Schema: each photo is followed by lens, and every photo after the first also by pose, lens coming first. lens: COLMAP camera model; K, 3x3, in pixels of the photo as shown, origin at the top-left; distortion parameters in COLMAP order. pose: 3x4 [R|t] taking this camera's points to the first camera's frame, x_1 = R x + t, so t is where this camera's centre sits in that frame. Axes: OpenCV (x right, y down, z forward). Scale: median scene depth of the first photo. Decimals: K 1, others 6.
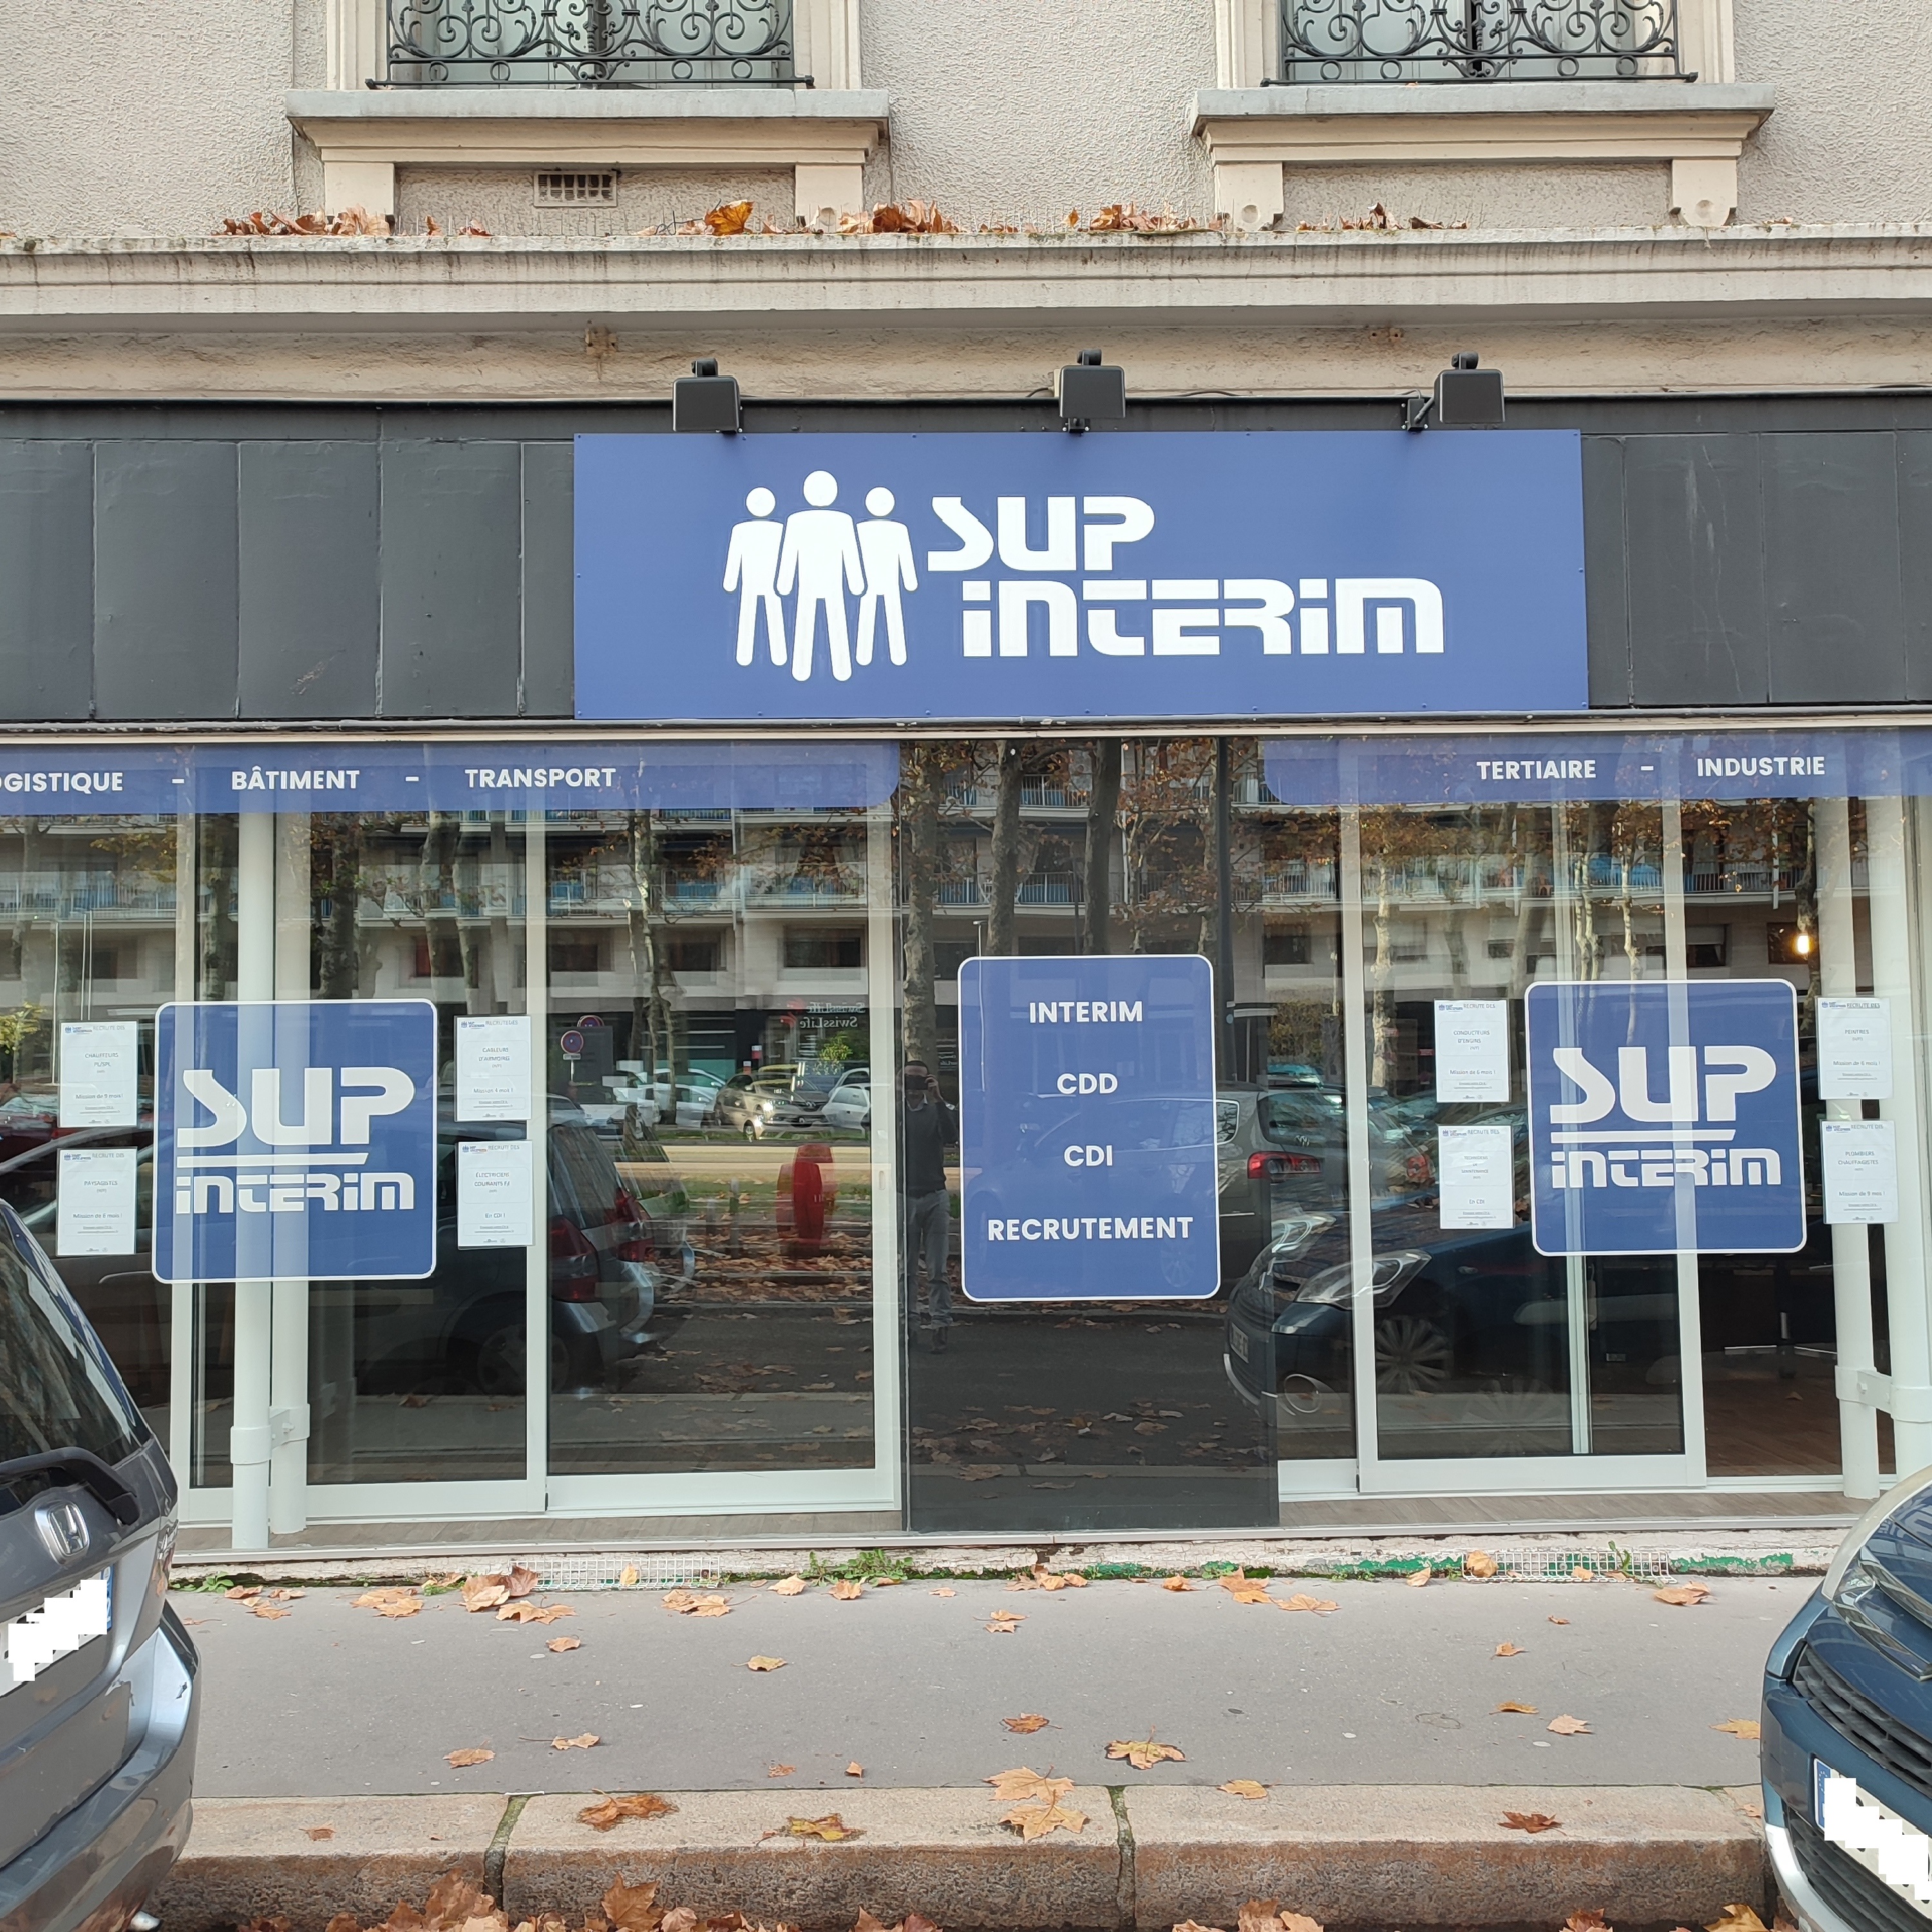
lens RADIAL K [[1862.7, 0, 960.6], [0, 1862.7, 967.4], [0, 0, 1]] dist [0.009007, 0.000000]
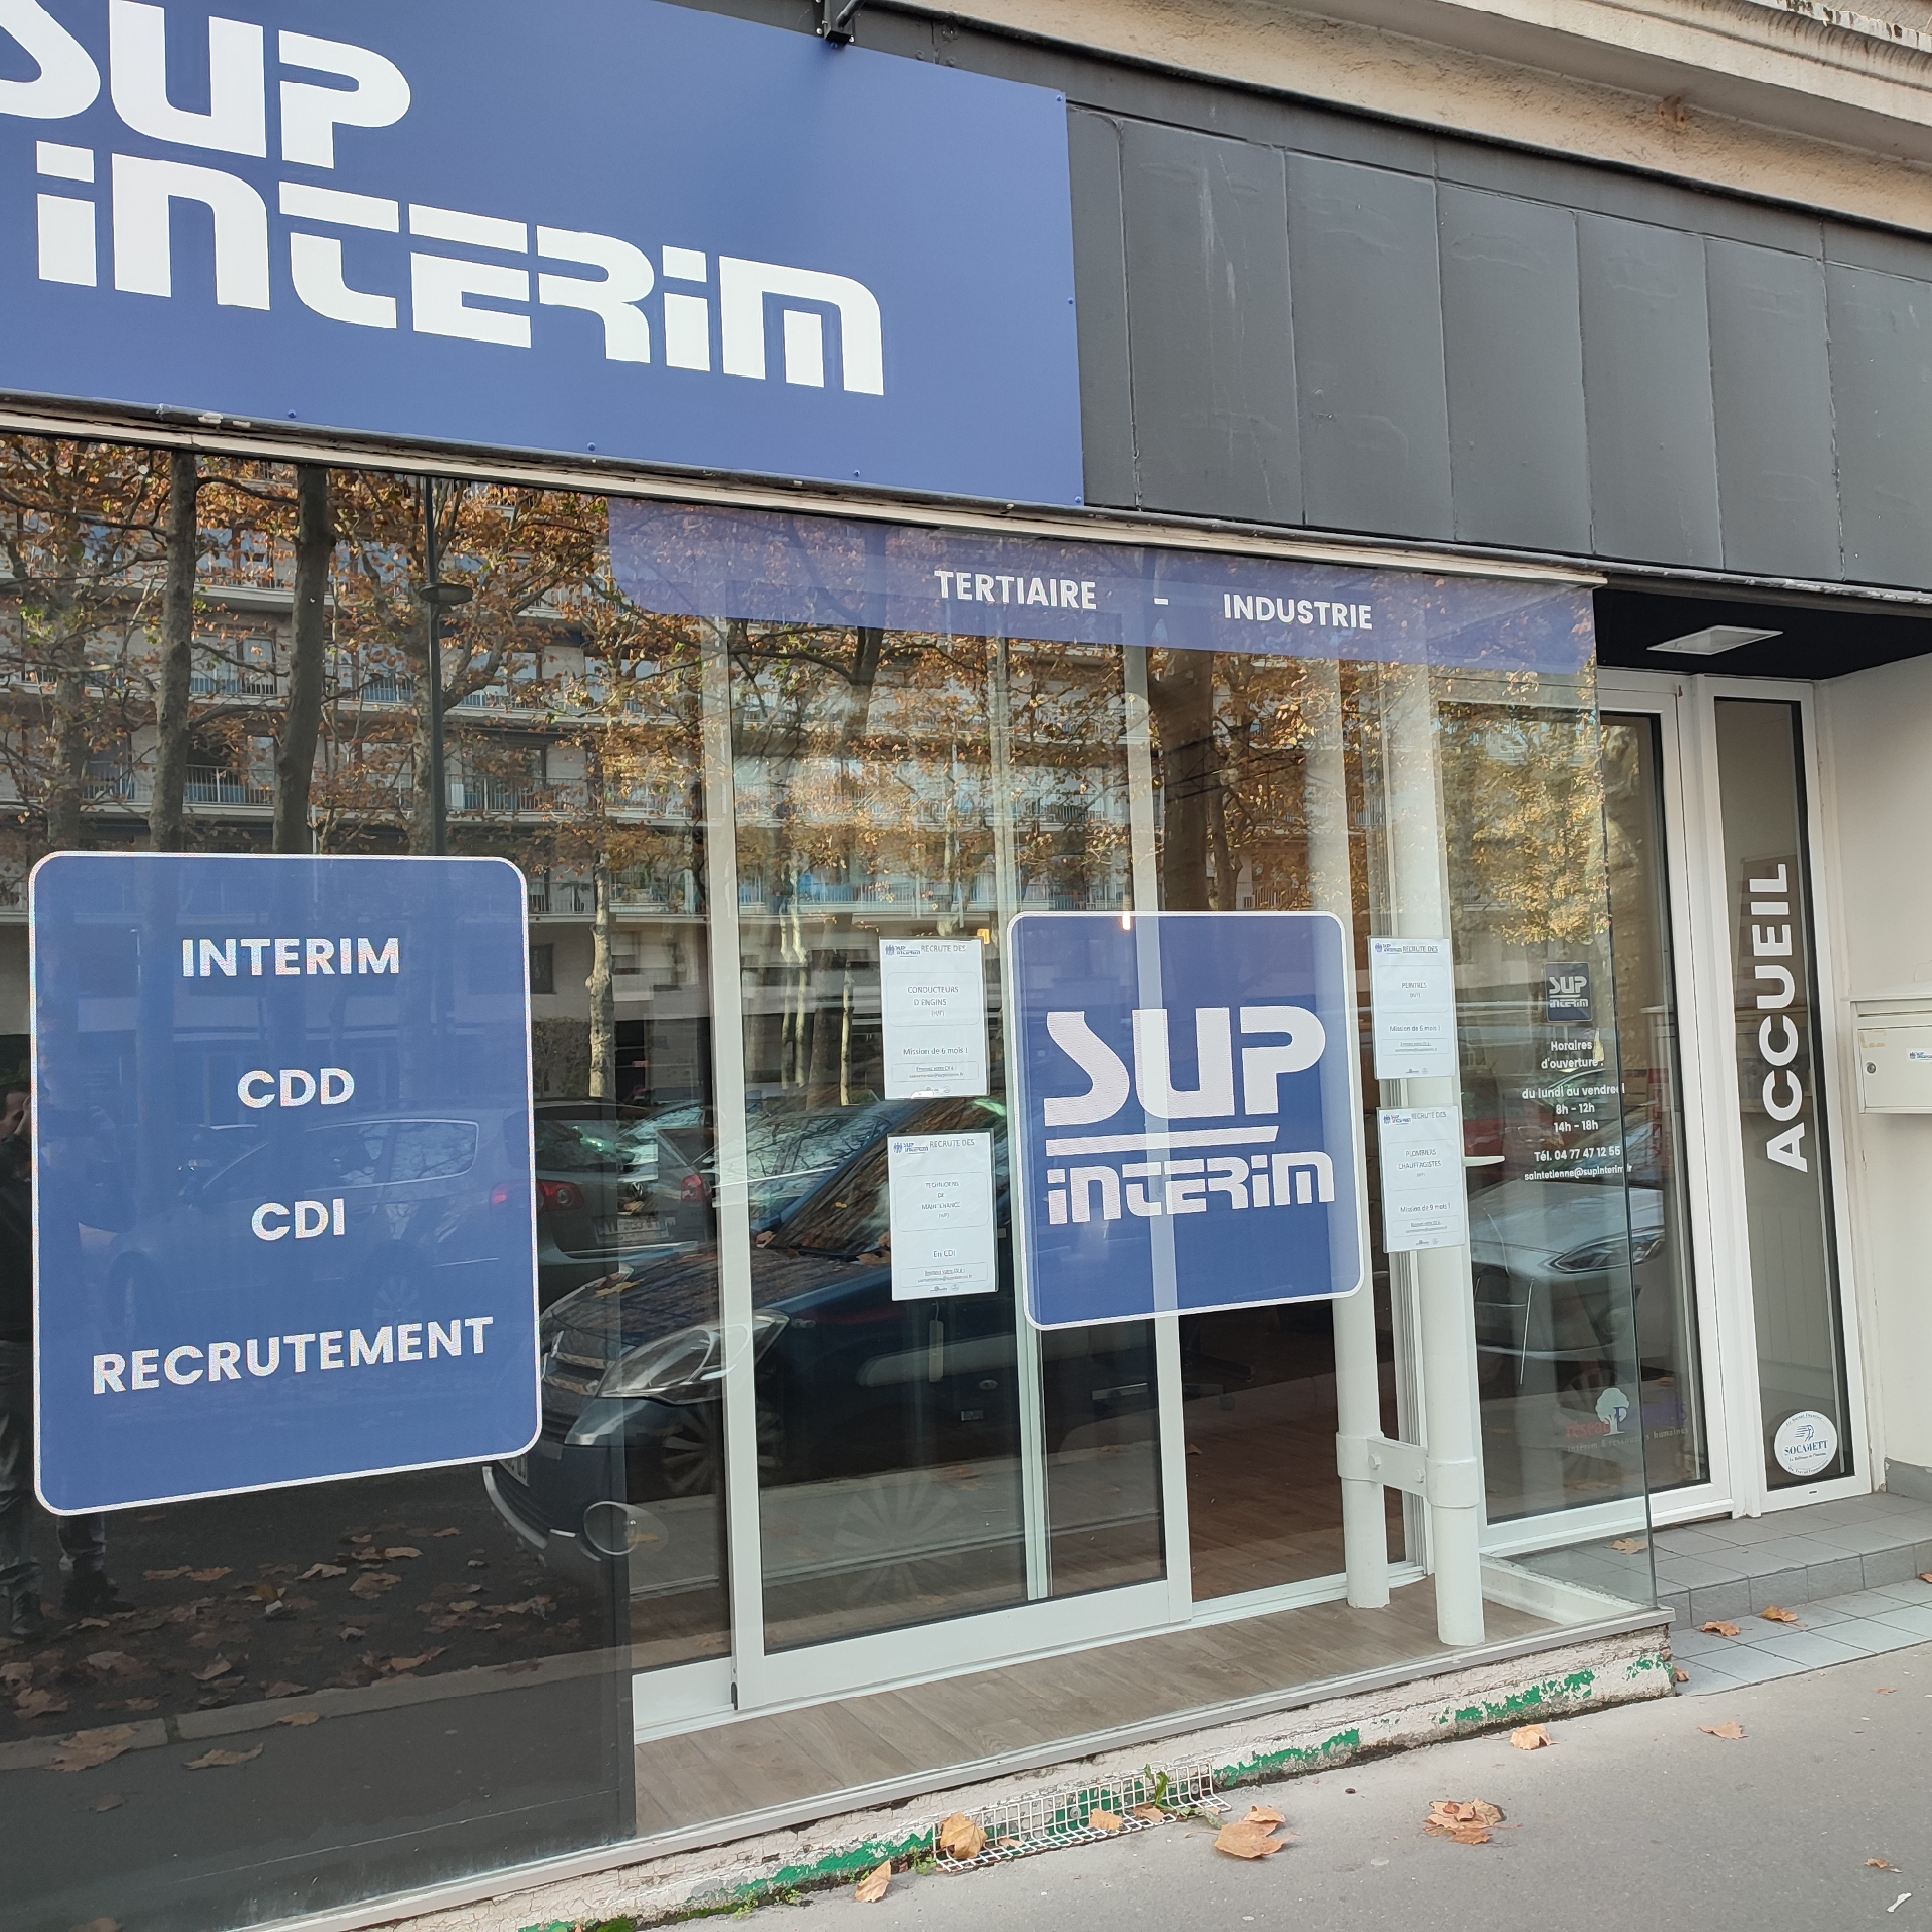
lens RADIAL K [[1863.8, 0, 961.2], [0, 1863.8, 960.9], [0, 0, 1]] dist [0.033275, 0.000000]
pose [[0.911938, -0.002016, 0.410324, 0.020329], [0.007506, 0.999903, -0.011769, 0.032713], [-0.410260, 0.013812, 0.911864, 0.411698]]
